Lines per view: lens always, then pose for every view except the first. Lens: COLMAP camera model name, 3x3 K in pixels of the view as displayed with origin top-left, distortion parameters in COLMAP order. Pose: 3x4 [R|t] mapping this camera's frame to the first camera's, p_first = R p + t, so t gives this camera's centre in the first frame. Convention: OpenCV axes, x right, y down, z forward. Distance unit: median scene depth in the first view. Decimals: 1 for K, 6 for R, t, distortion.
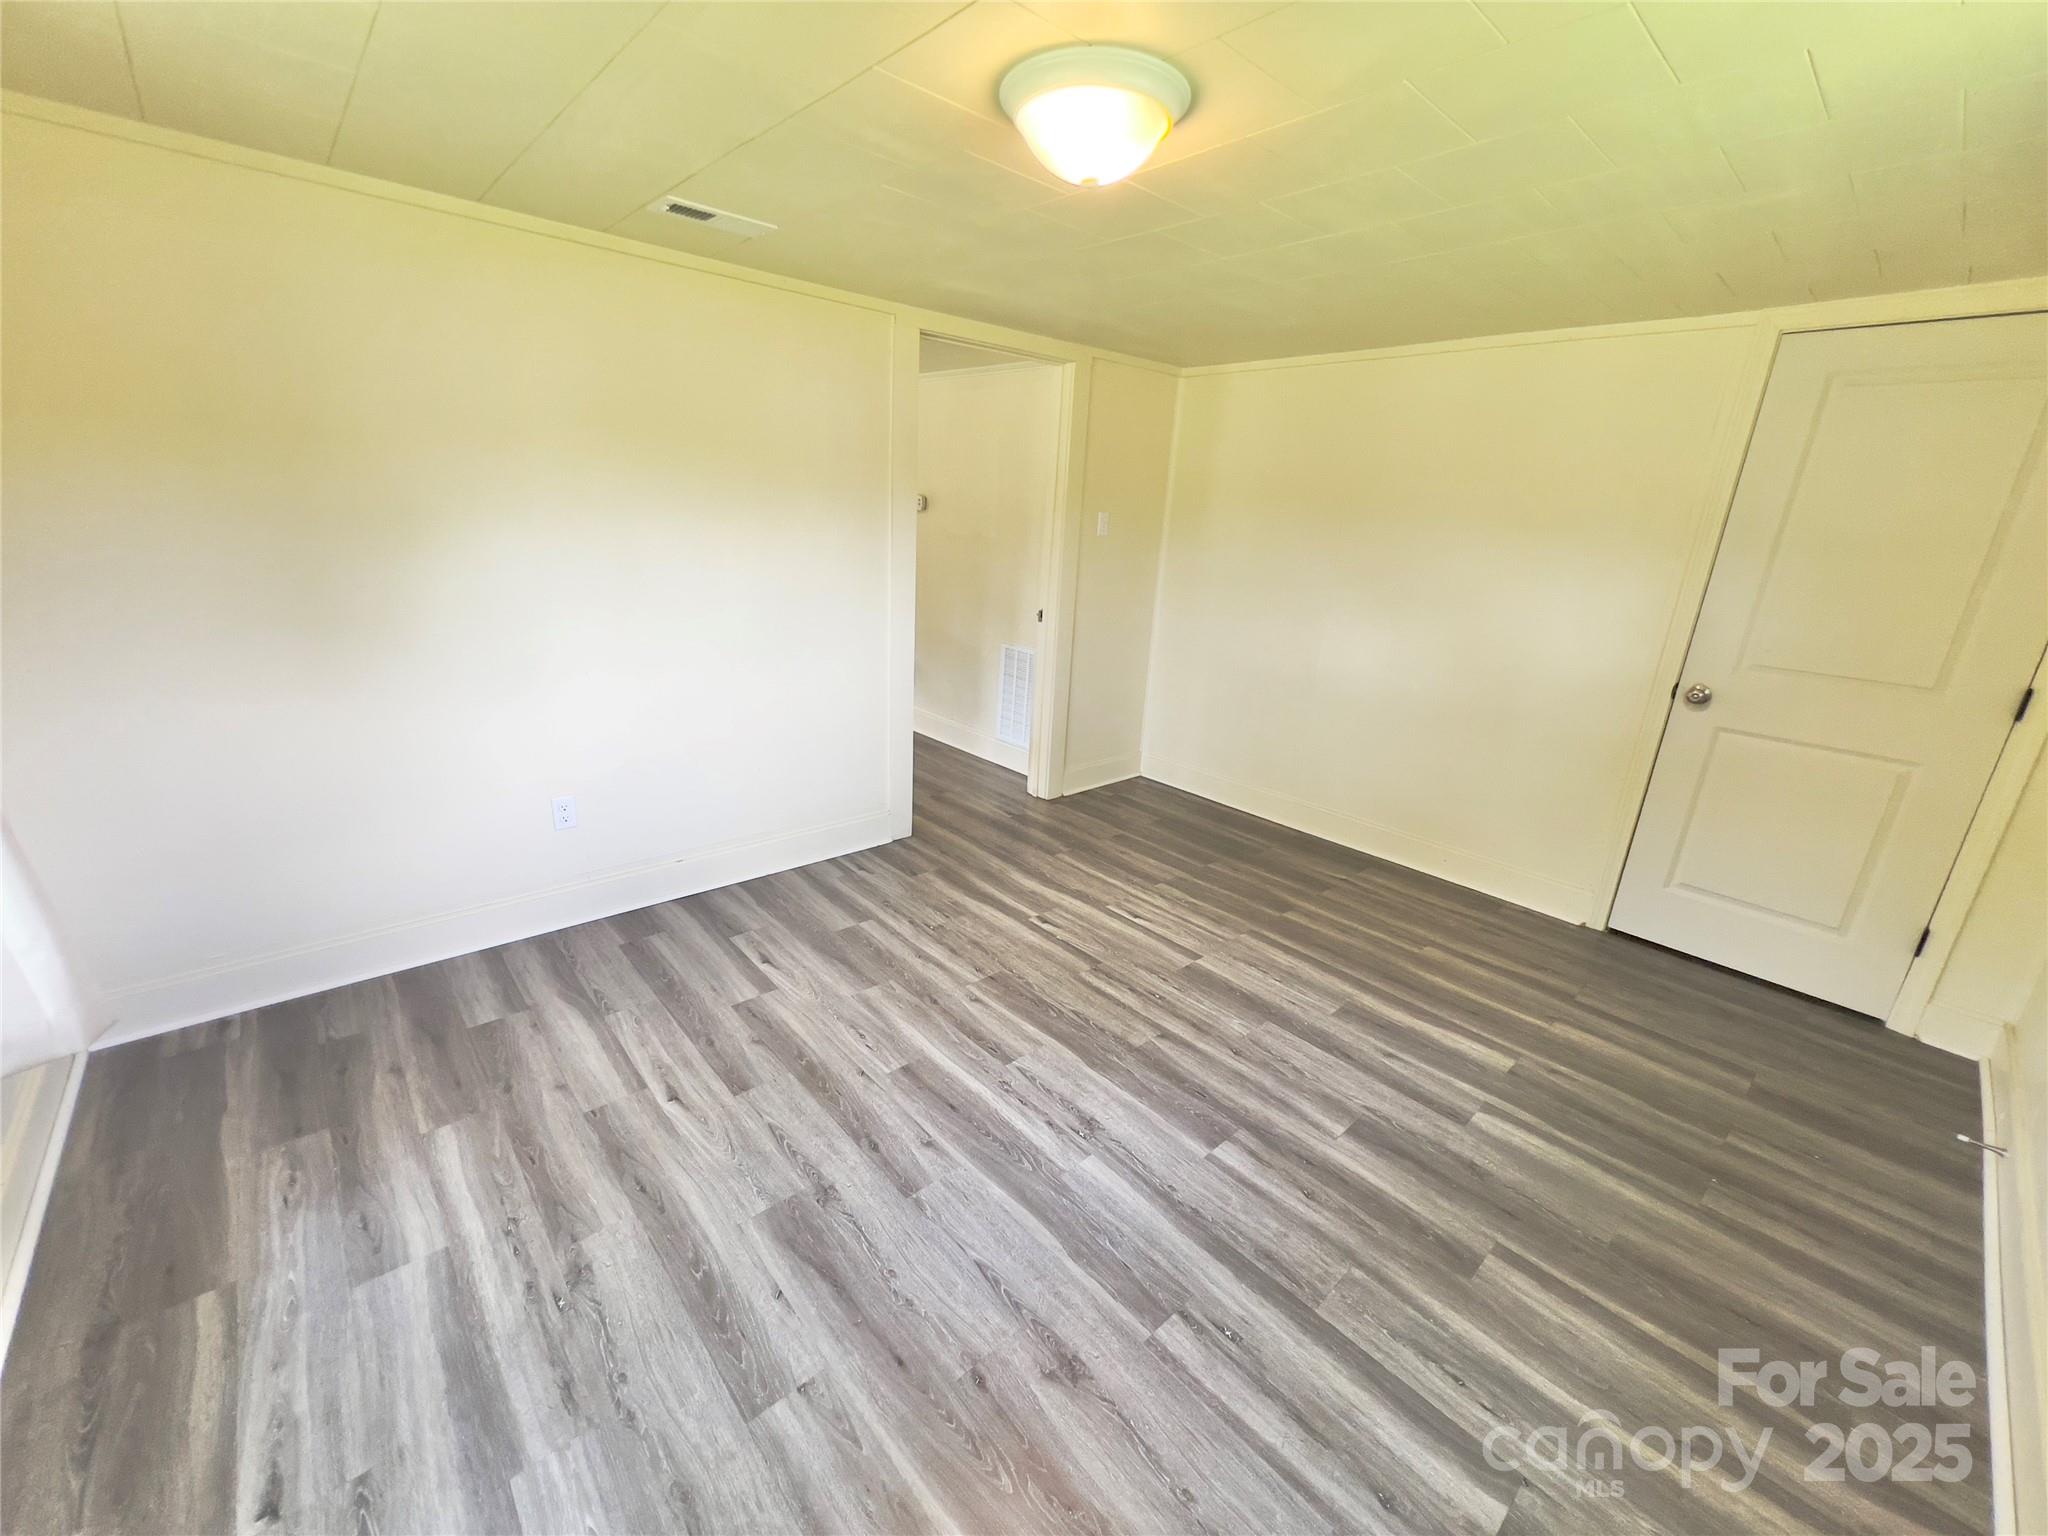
lens RADIAL K [[825.2, 0, 1037.1], [0, 825.2, 760.9], [0, 0, 1]] dist [-0.003605, -0.000227]
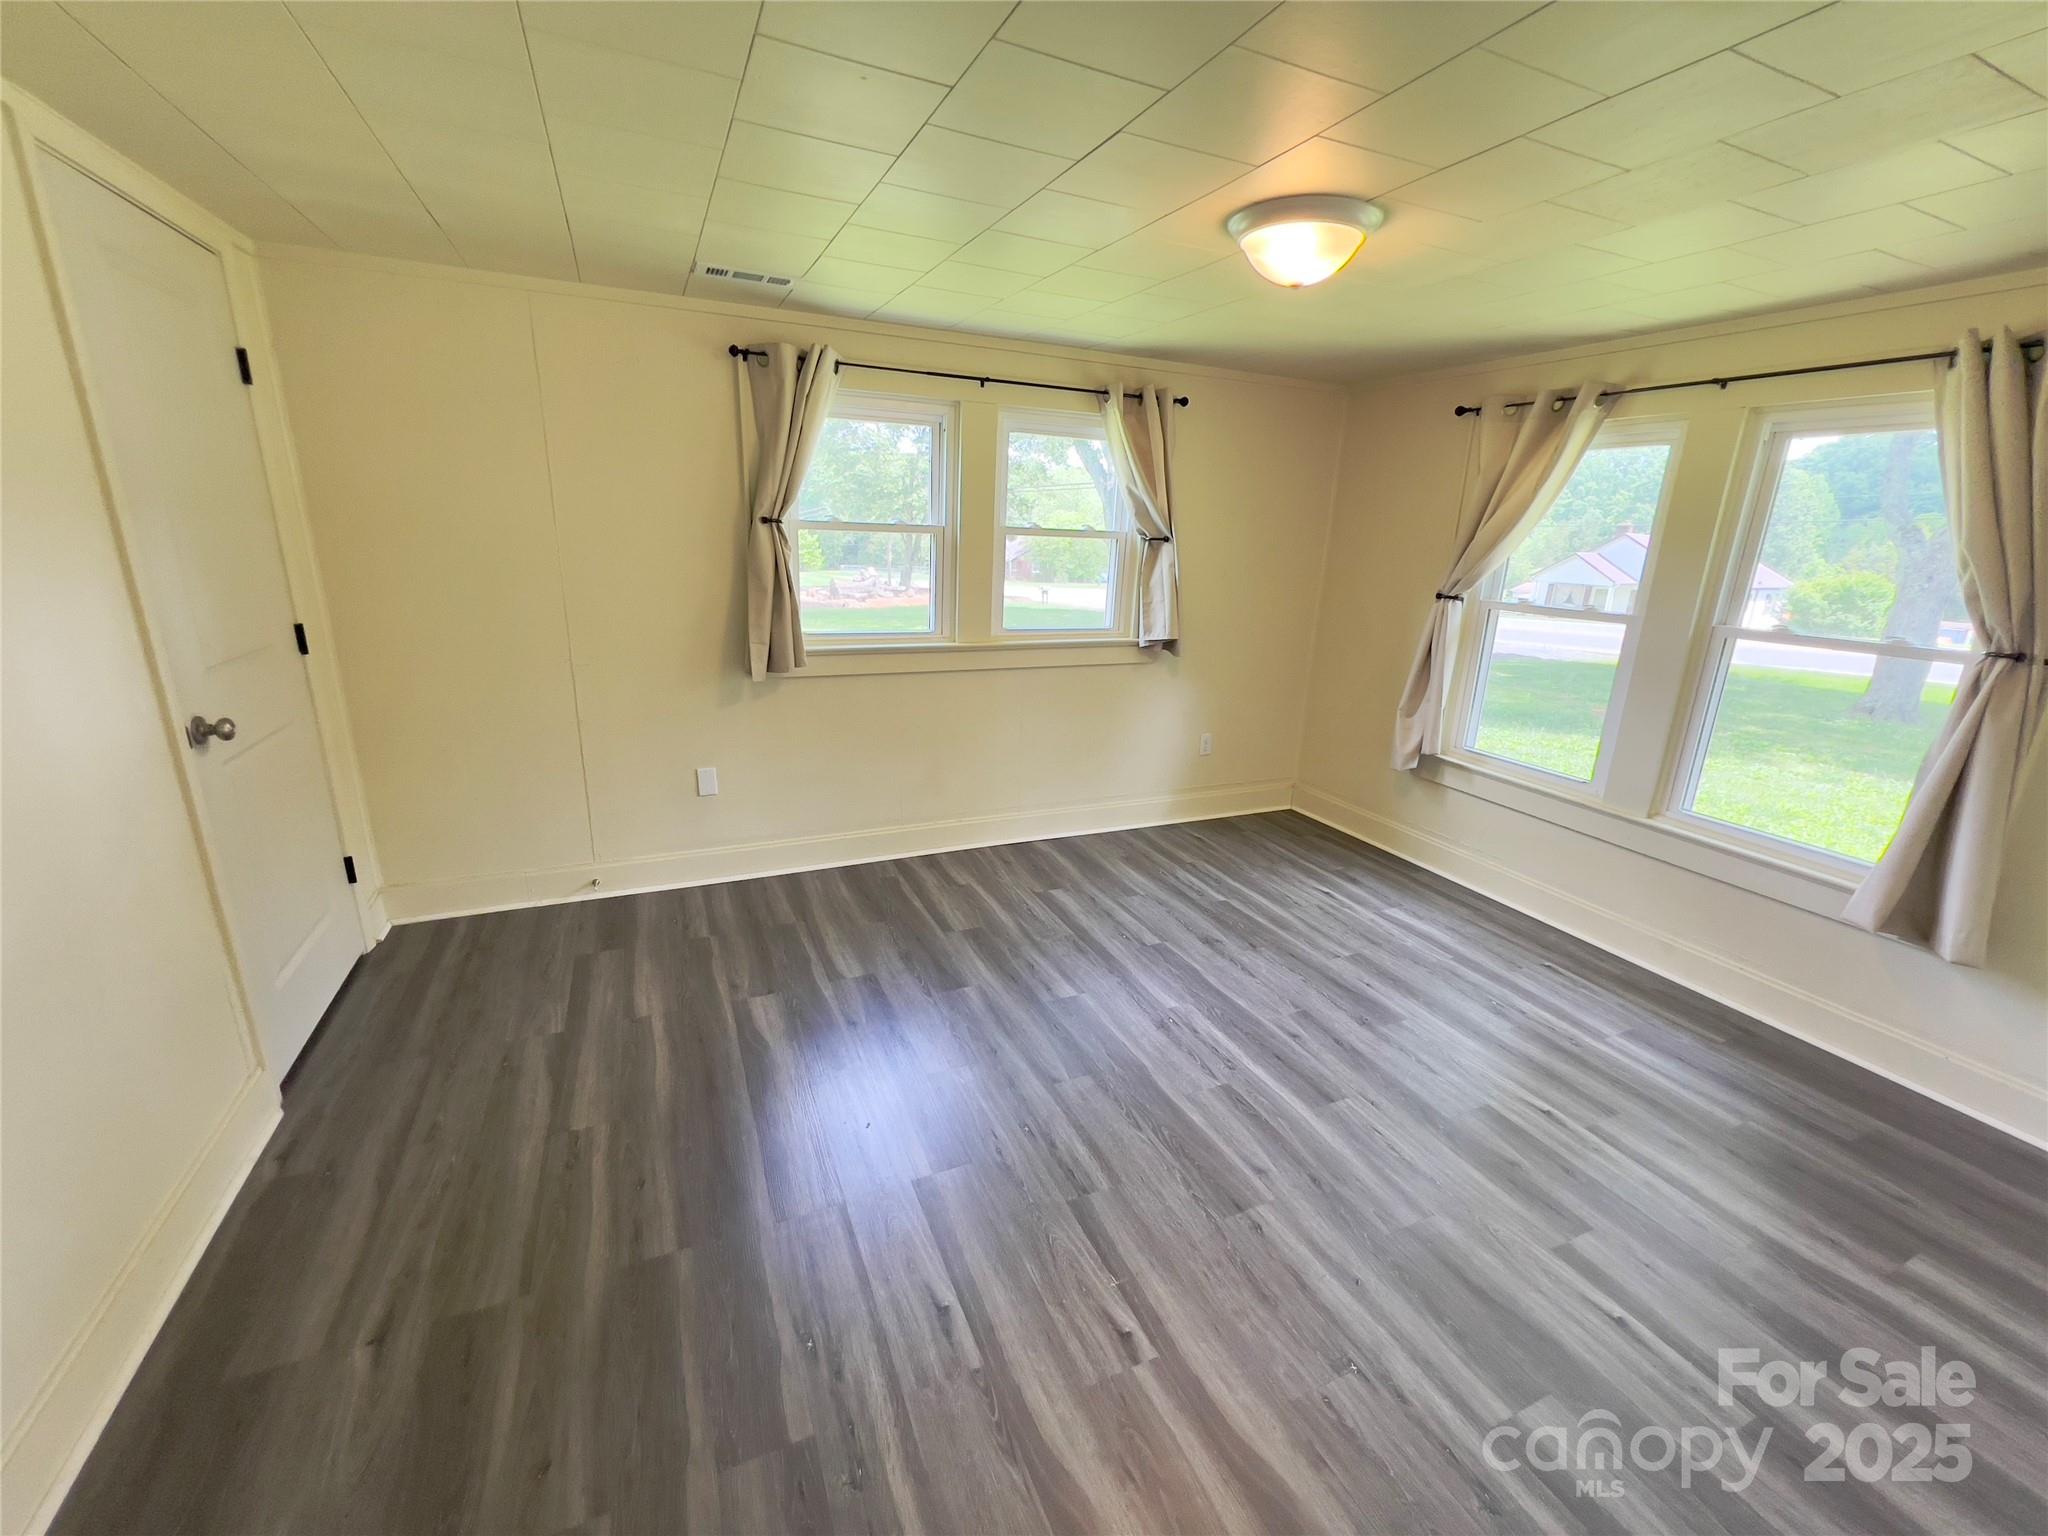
lens RADIAL K [[822.6, 0, 1040.5], [0, 822.6, 757.7], [0, 0, 1]] dist [-0.008924, 0.002455]
pose [[-0.950604, -0.160257, 0.265838, -0.022877], [0.010605, 0.839152, 0.543794, -0.502332], [-0.310226, 0.519752, -0.796001, 1.622938]]
